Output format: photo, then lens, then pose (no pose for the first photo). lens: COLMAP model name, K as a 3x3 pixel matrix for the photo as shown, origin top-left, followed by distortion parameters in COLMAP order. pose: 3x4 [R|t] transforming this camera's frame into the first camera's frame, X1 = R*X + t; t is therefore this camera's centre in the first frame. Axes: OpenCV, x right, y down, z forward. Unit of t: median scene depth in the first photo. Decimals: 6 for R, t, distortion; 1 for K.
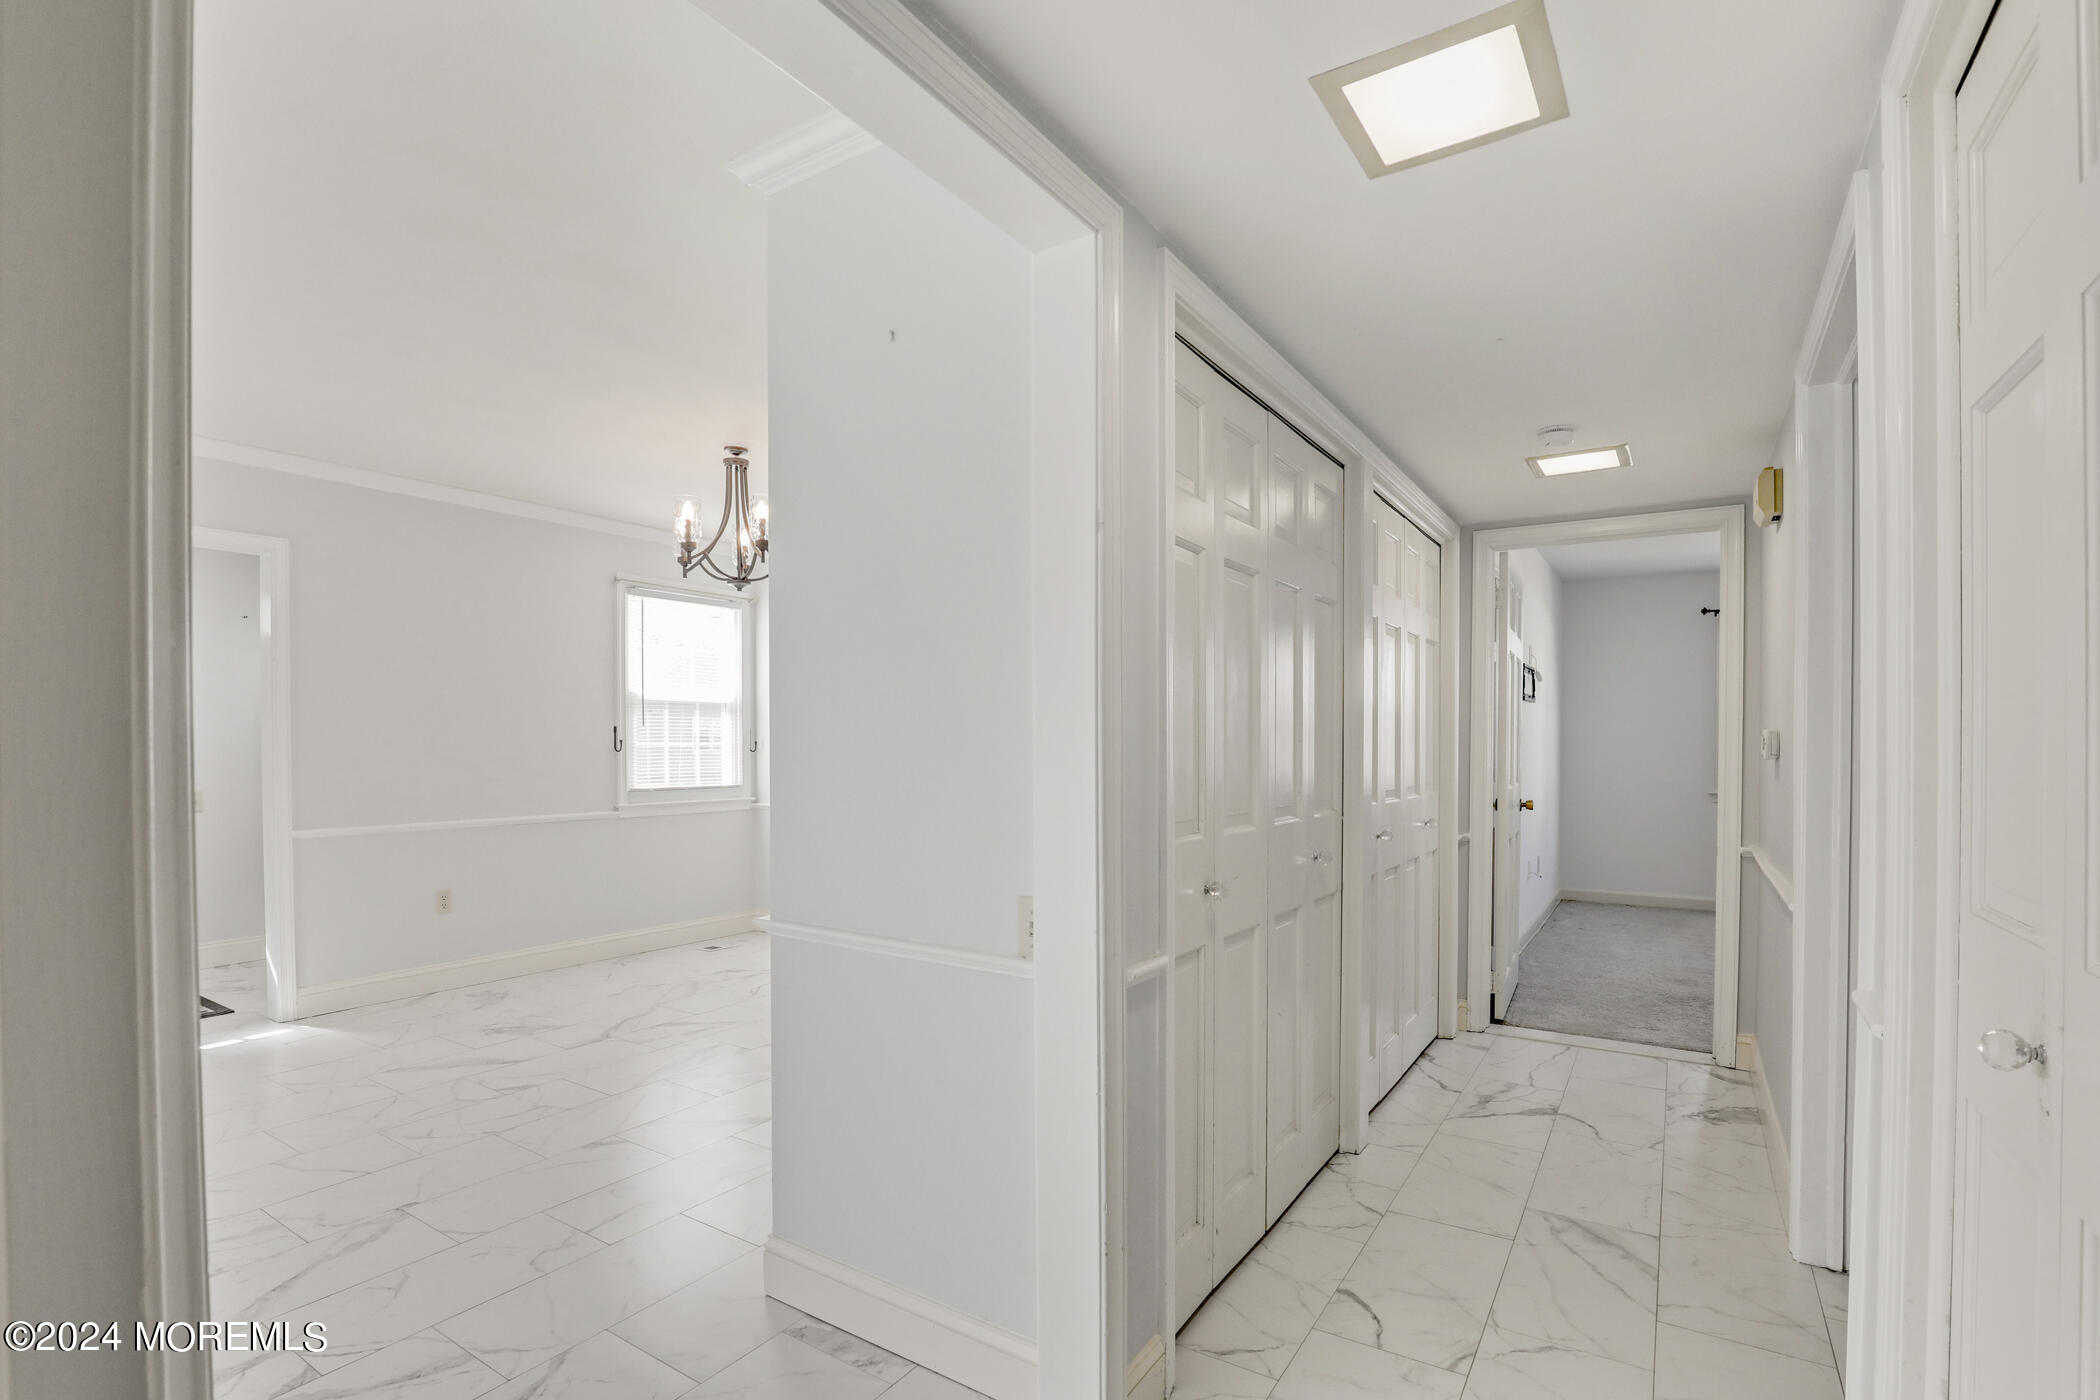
lens RADIAL K [[982.0, 0, 1052.5], [0, 982.0, 763.7], [0, 0, 1]] dist [-0.032524, 0.000049]
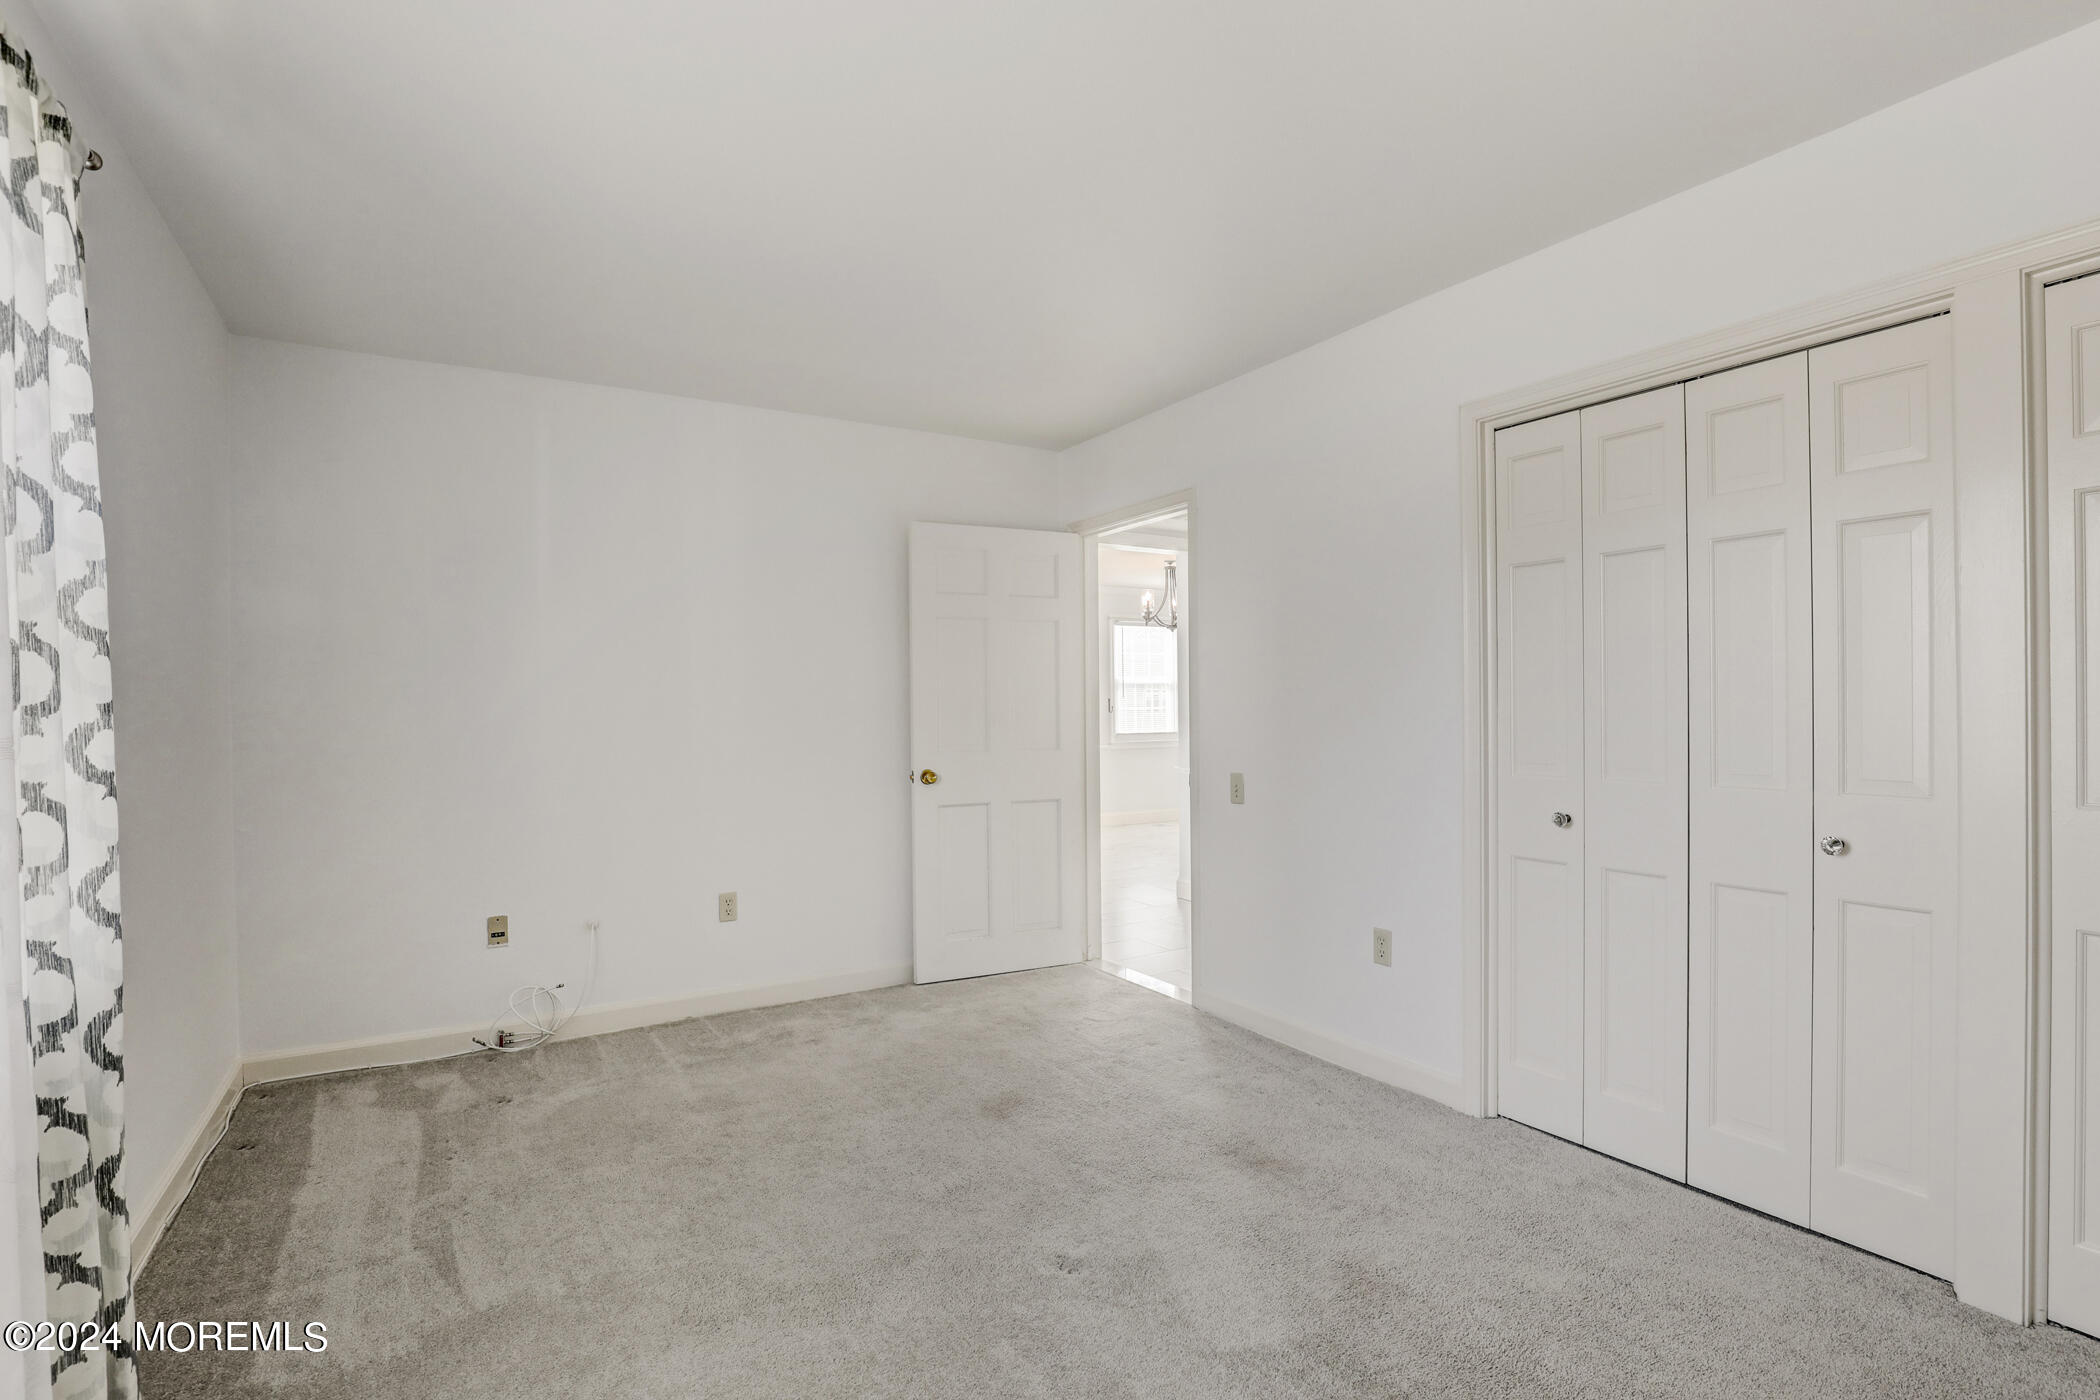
lens RADIAL K [[965.8, 0, 1053.2], [0, 965.8, 721.8], [0, 0, 1]] dist [-0.030217, 0.000454]
pose [[0.902115, -0.004493, -0.431473, 0.271352], [0.004487, 0.999989, -0.001030, 0.007502], [0.431473, -0.001007, 0.902125, -0.774421]]
